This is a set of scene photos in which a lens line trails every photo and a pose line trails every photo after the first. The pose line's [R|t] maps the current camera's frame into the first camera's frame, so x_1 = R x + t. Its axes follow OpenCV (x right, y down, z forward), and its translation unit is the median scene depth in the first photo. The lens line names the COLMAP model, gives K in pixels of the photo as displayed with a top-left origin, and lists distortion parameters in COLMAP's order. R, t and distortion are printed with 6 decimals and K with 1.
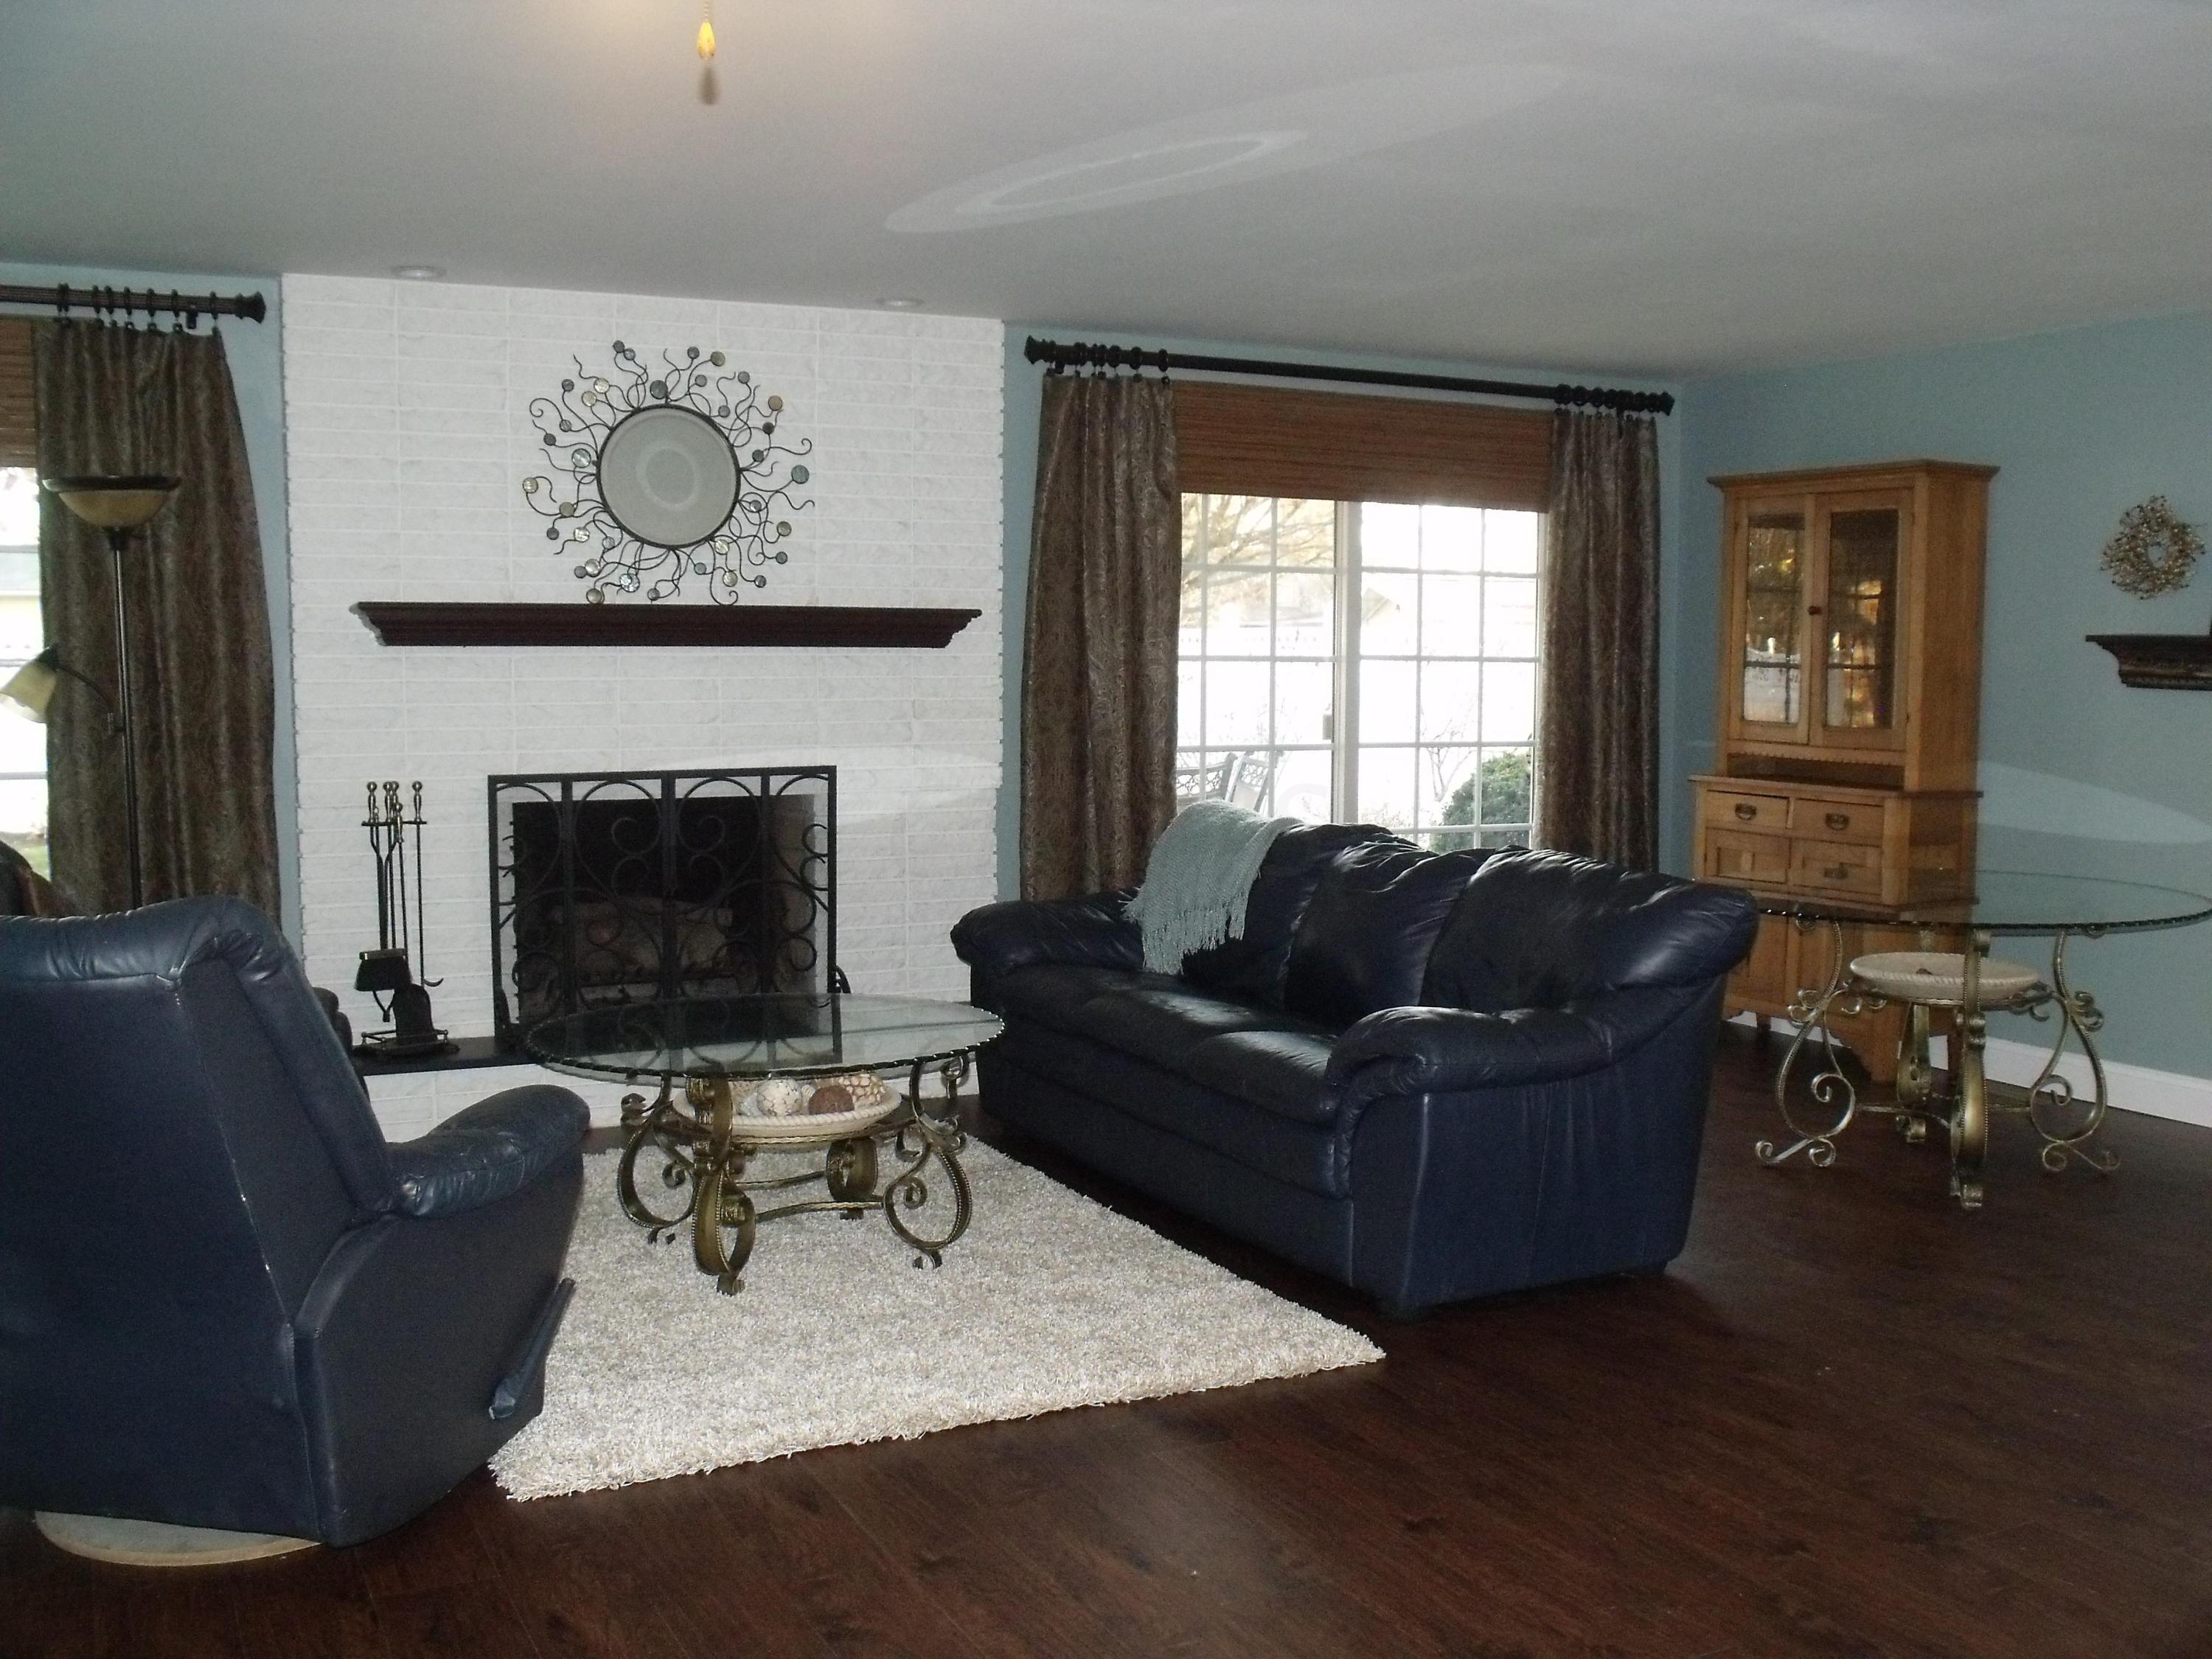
lens RADIAL K [[2184.9, 0, 1174.2], [0, 2184.9, 927.2], [0, 0, 1]] dist [-0.228913, 0.258261]
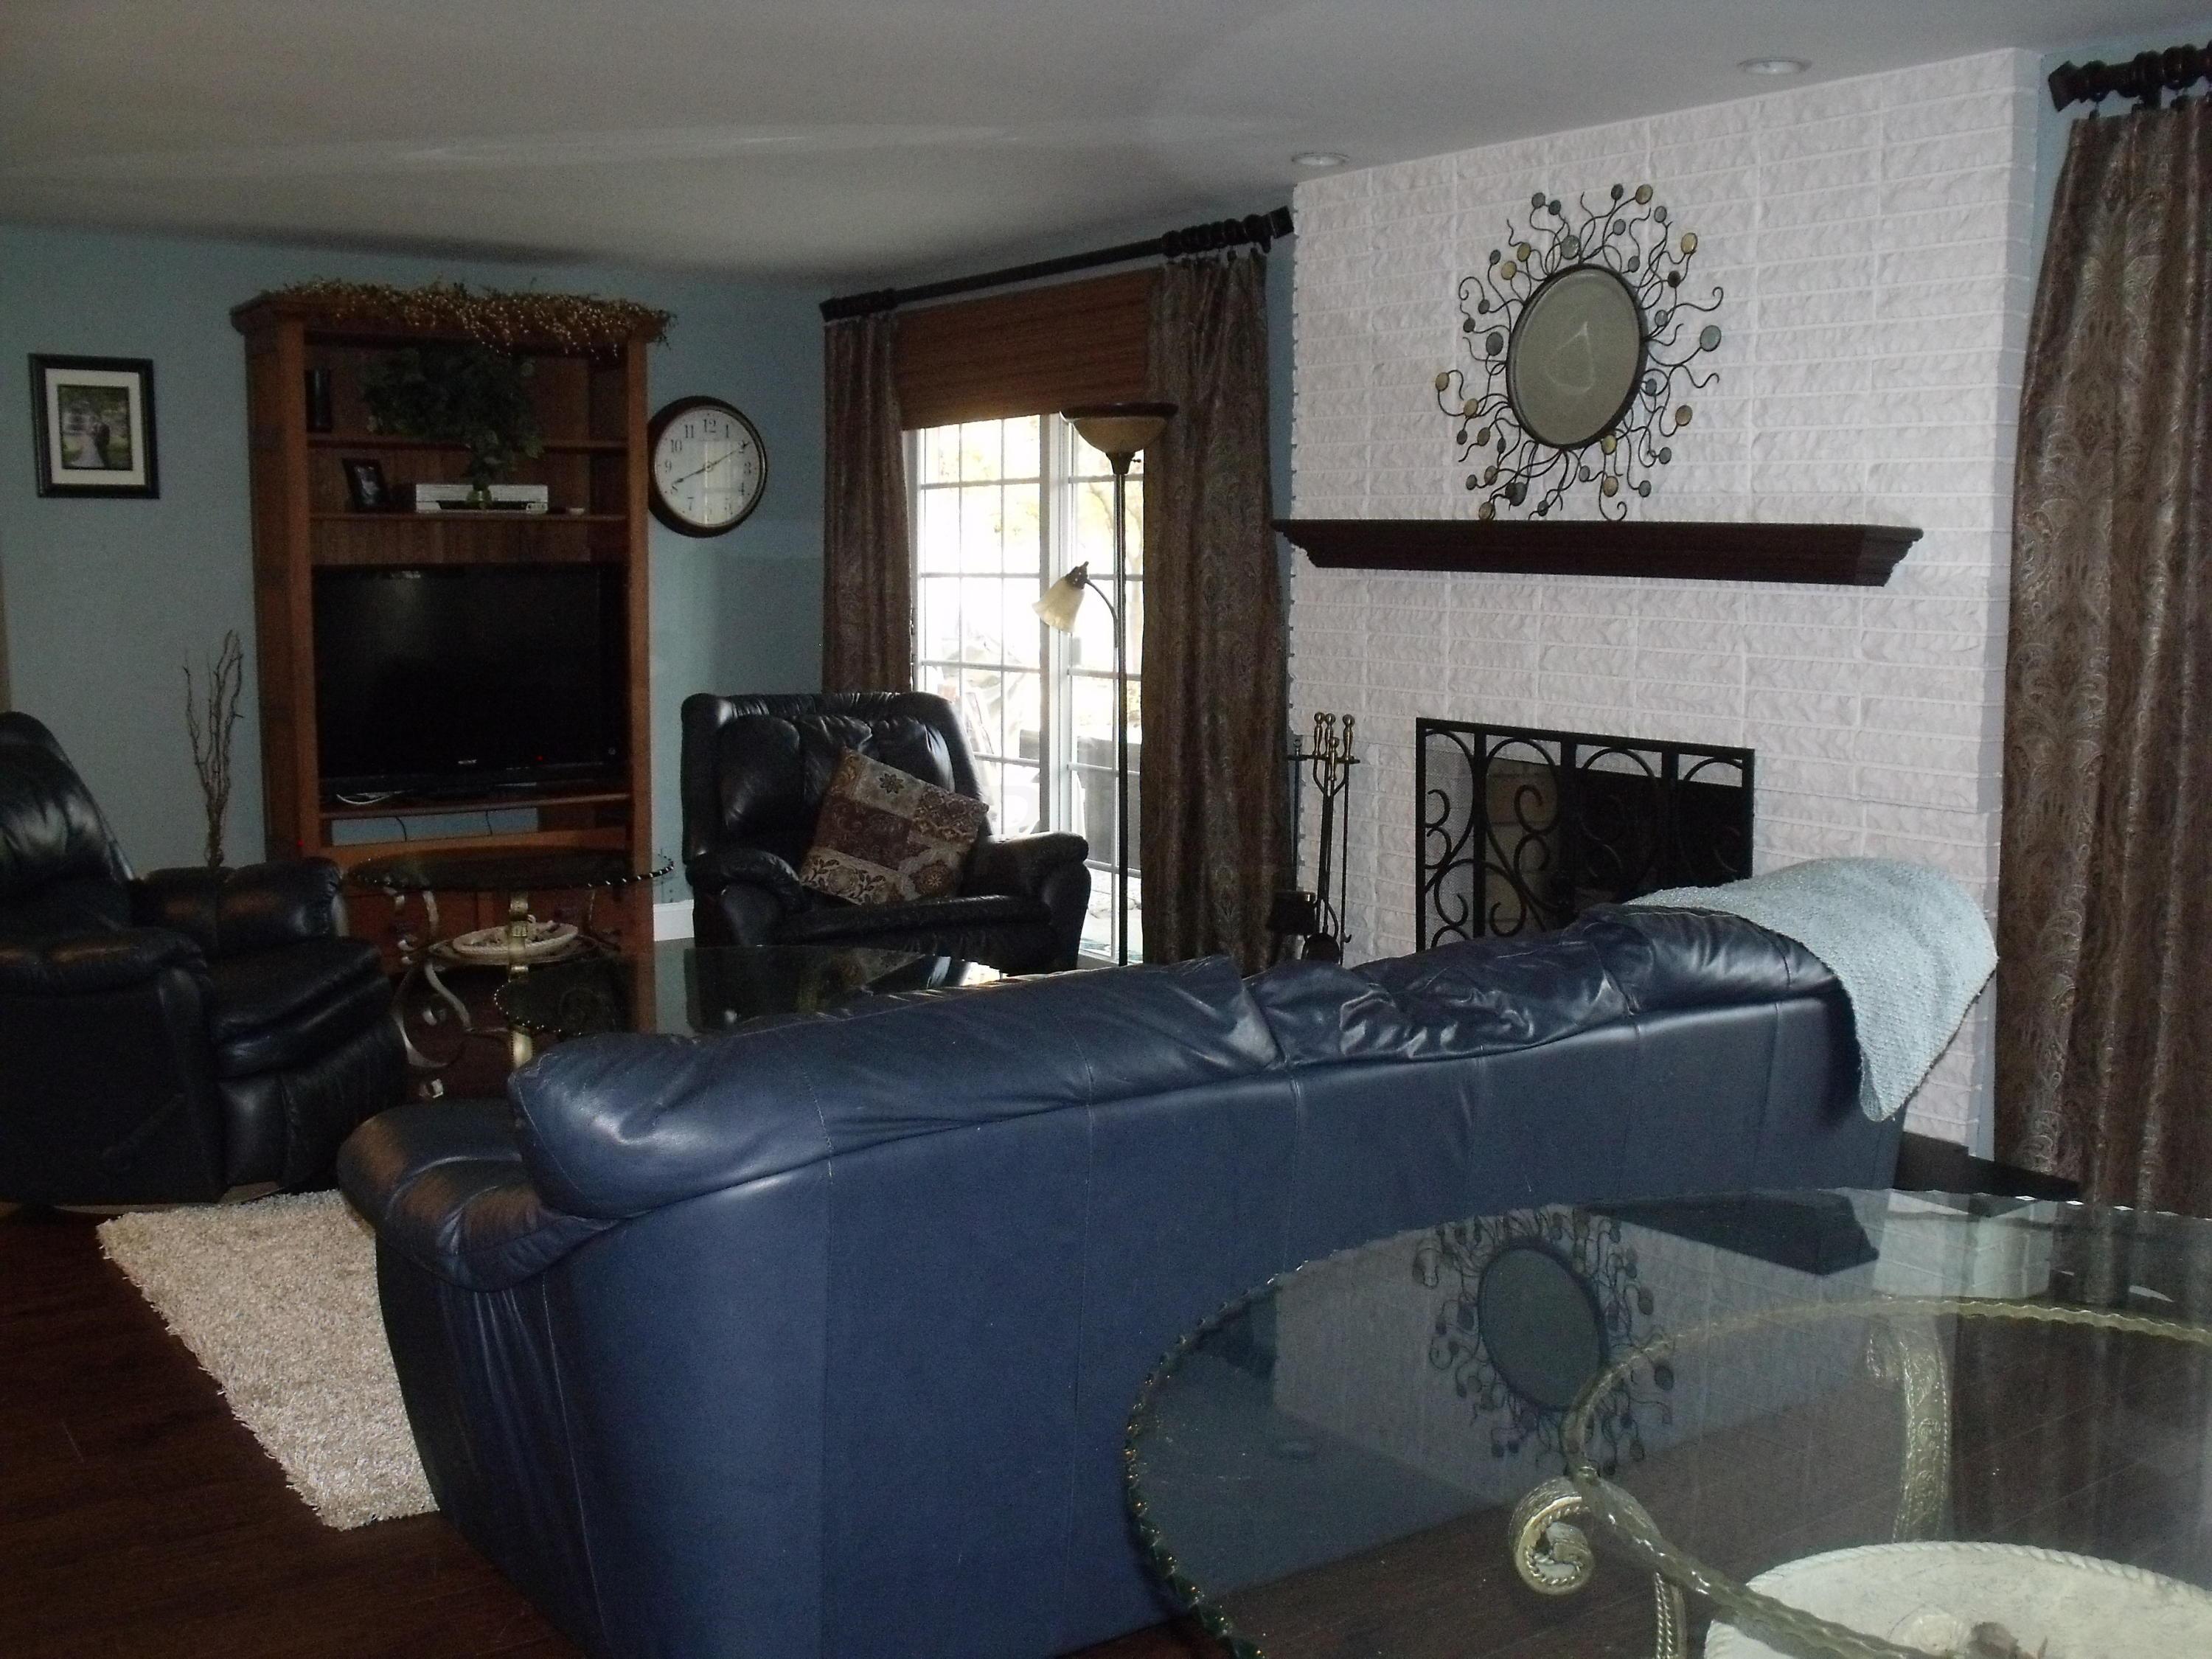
lens RADIAL K [[2184.9, 0, 1174.2], [0, 2184.9, 927.2], [0, 0, 1]] dist [-0.228913, 0.258261]
pose [[0.155353, 0.156982, -0.975306, 0.535878], [-0.134888, 0.981417, 0.136479, -0.093194], [0.978606, 0.110355, 0.173641, 0.745559]]
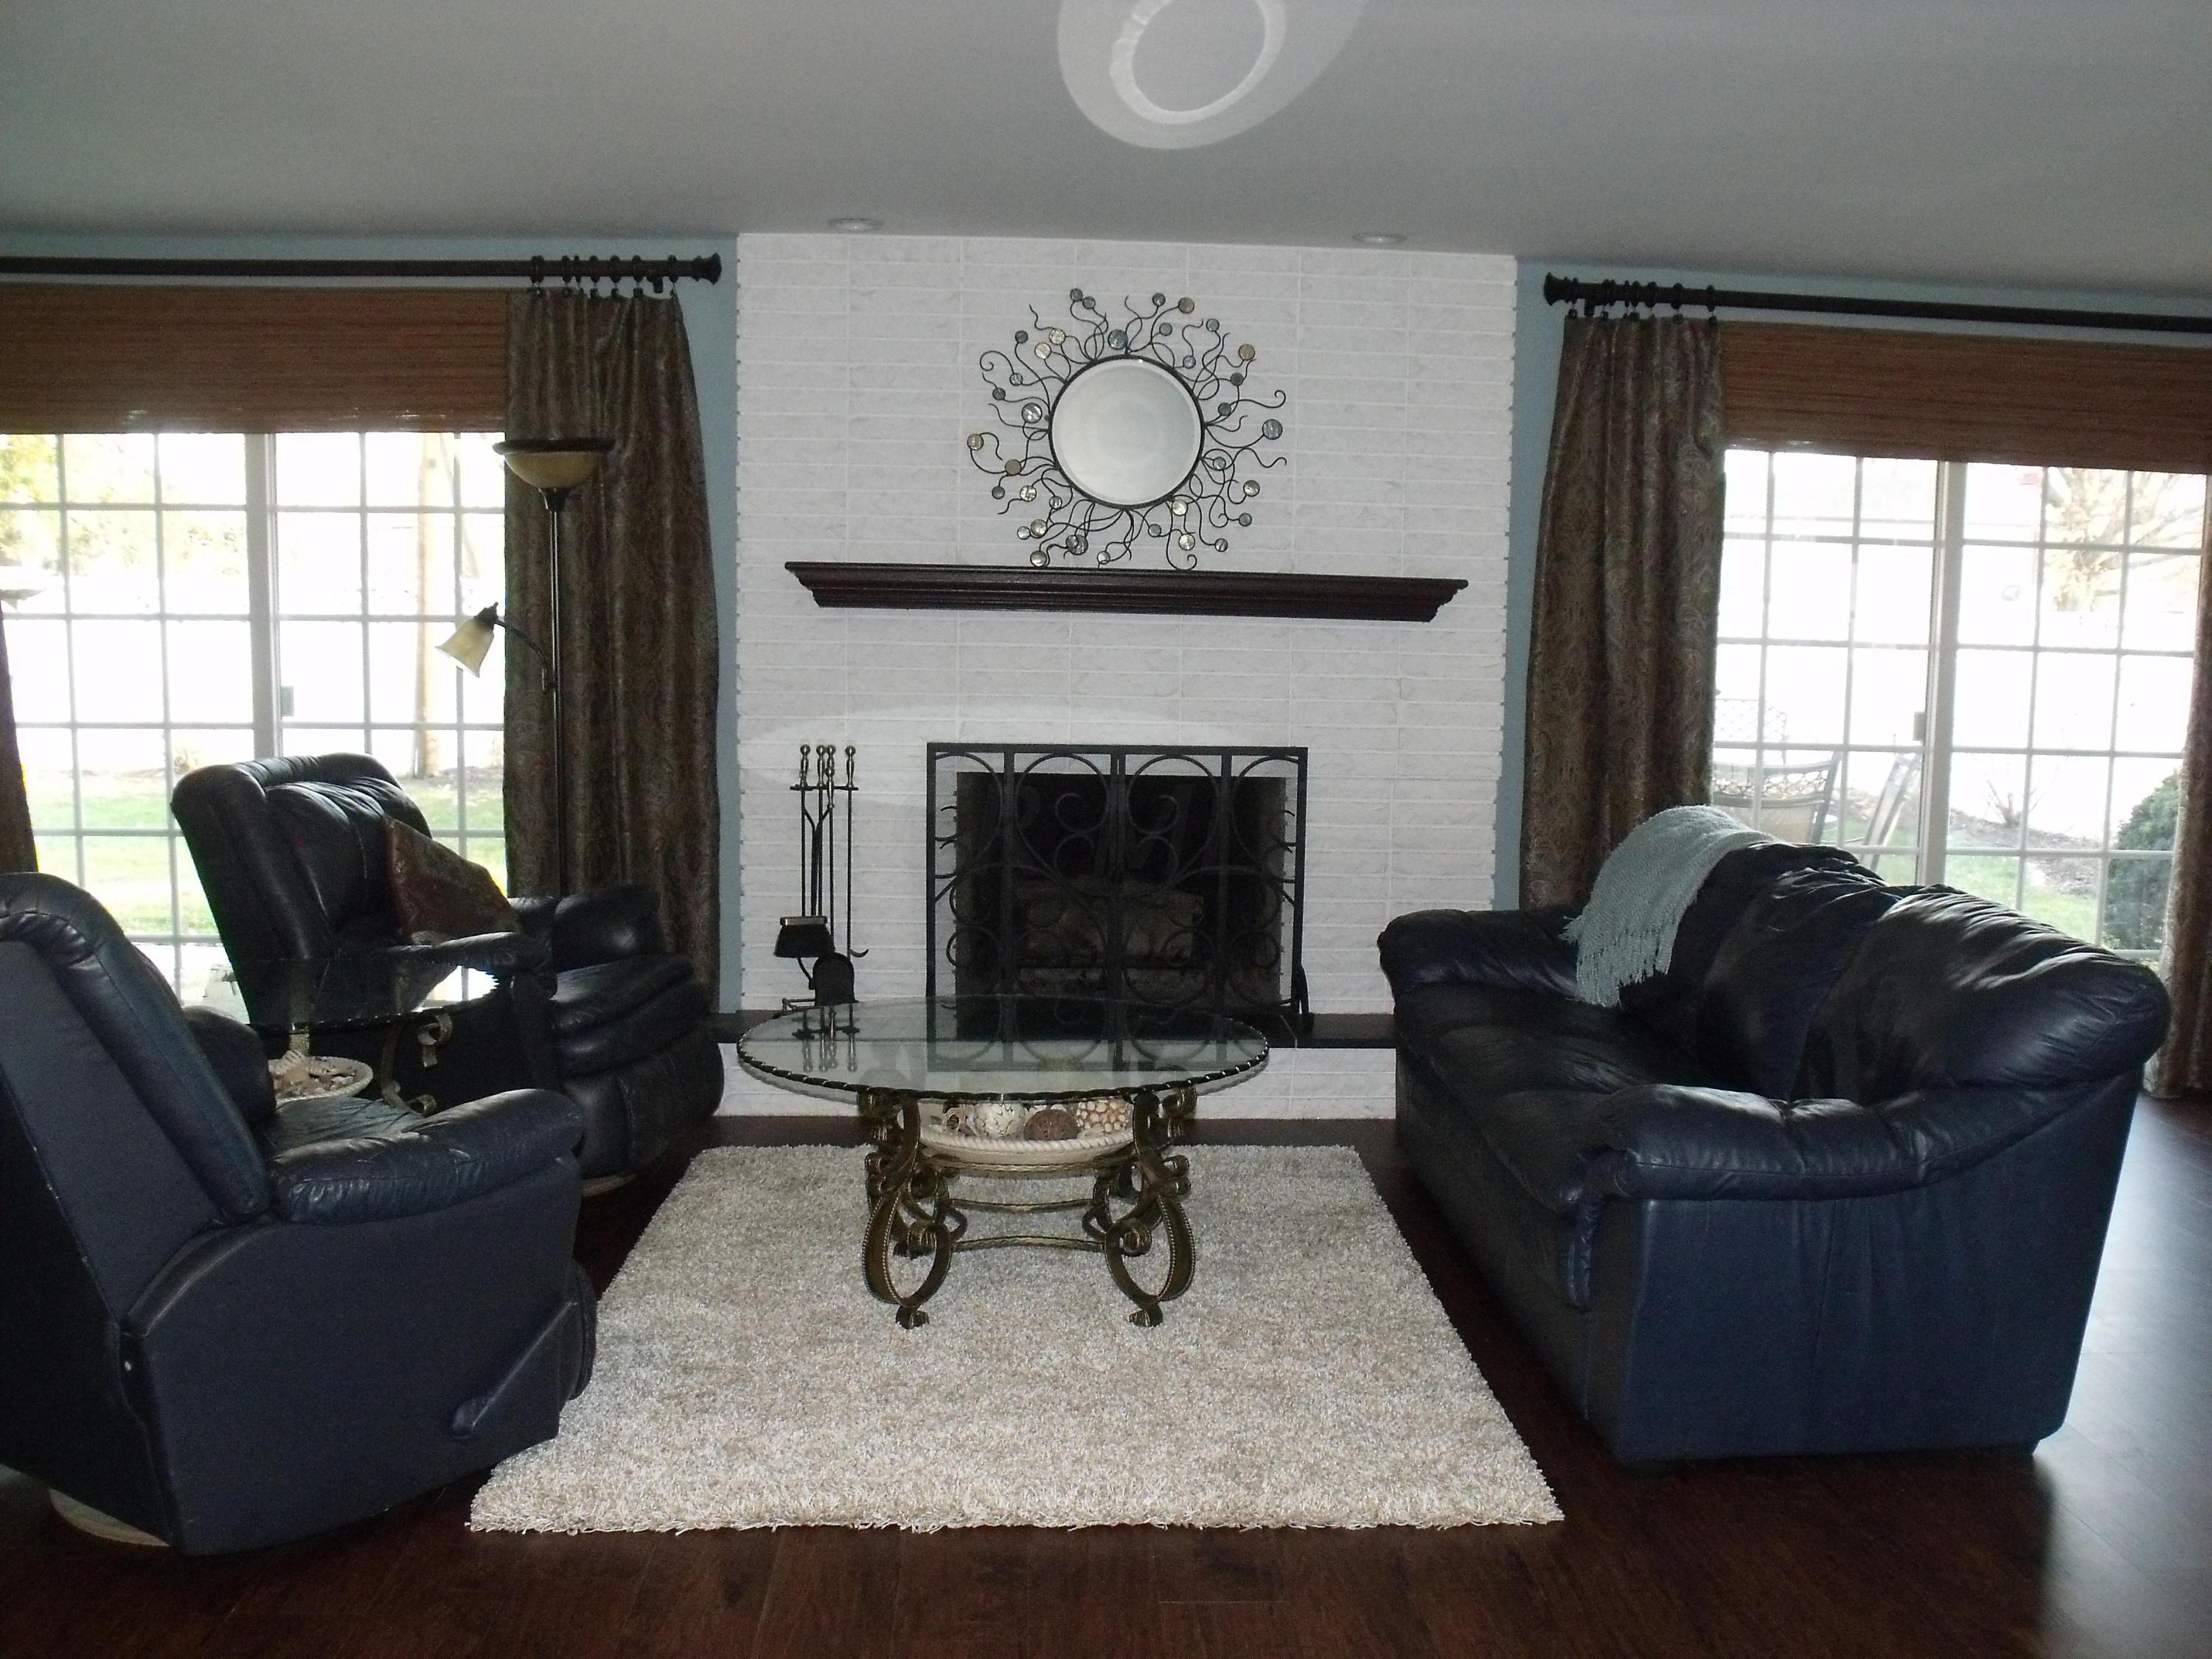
lens RADIAL K [[2184.9, 0, 1174.2], [0, 2184.9, 927.2], [0, 0, 1]] dist [-0.228913, 0.258261]
pose [[0.915428, 0.068737, -0.396568, 0.173168], [-0.063168, 0.997635, 0.027104, -0.021286], [0.397493, 0.000238, 0.917605, 0.141198]]
